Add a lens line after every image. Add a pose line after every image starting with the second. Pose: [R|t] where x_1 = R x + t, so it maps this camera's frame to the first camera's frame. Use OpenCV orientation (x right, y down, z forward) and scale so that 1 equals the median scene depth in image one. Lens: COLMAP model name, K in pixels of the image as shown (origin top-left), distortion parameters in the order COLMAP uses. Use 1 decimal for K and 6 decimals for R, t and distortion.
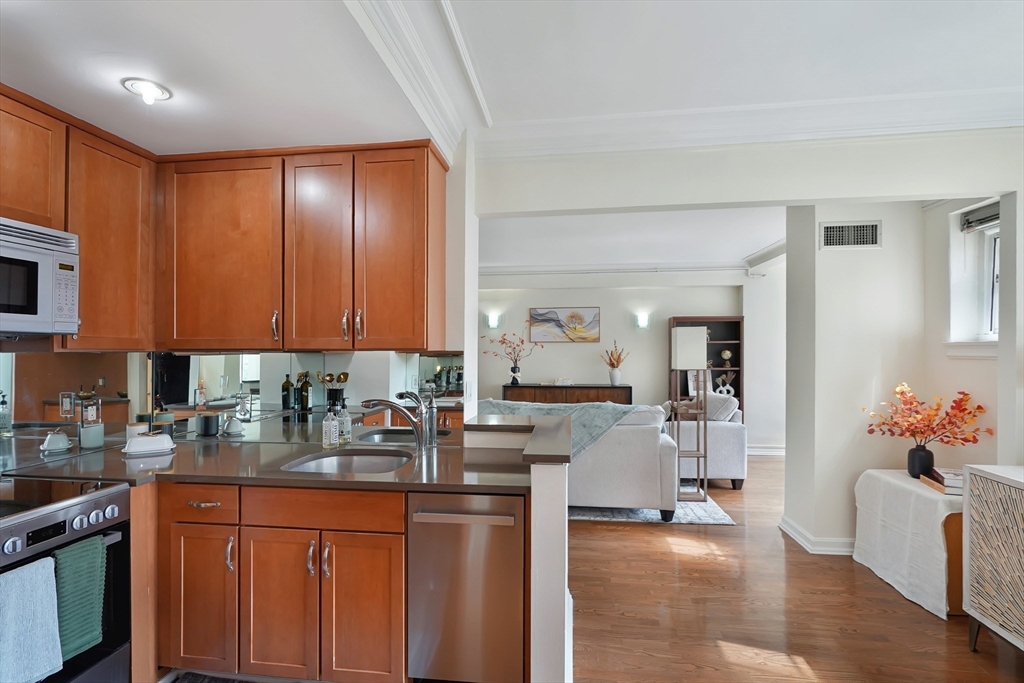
lens RADIAL K [[476.0, 0, 513.2], [0, 476.0, 353.1], [0, 0, 1]] dist [-0.000855, -0.000043]
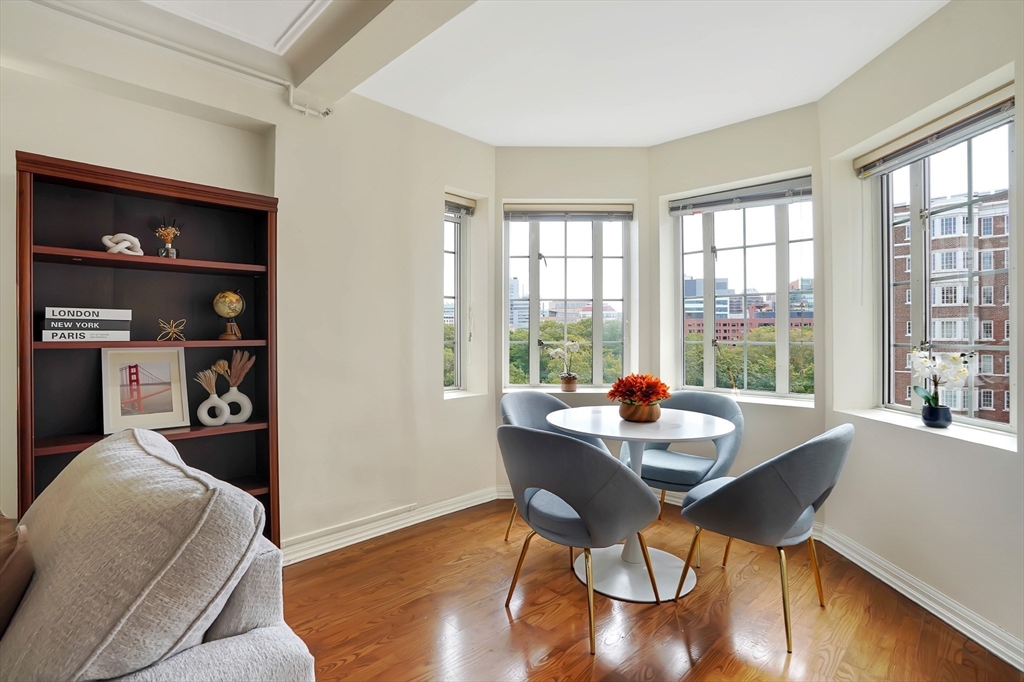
lens RADIAL K [[488.1, 0, 512.0], [0, 488.1, 341.0], [0, 0, 1]] dist [-0.050682, -0.000002]
pose [[0.612023, -0.011931, 0.790750, 0.285786], [0.002723, 0.999912, 0.012979, 0.025887], [-0.790835, -0.005790, 0.612002, 0.596583]]
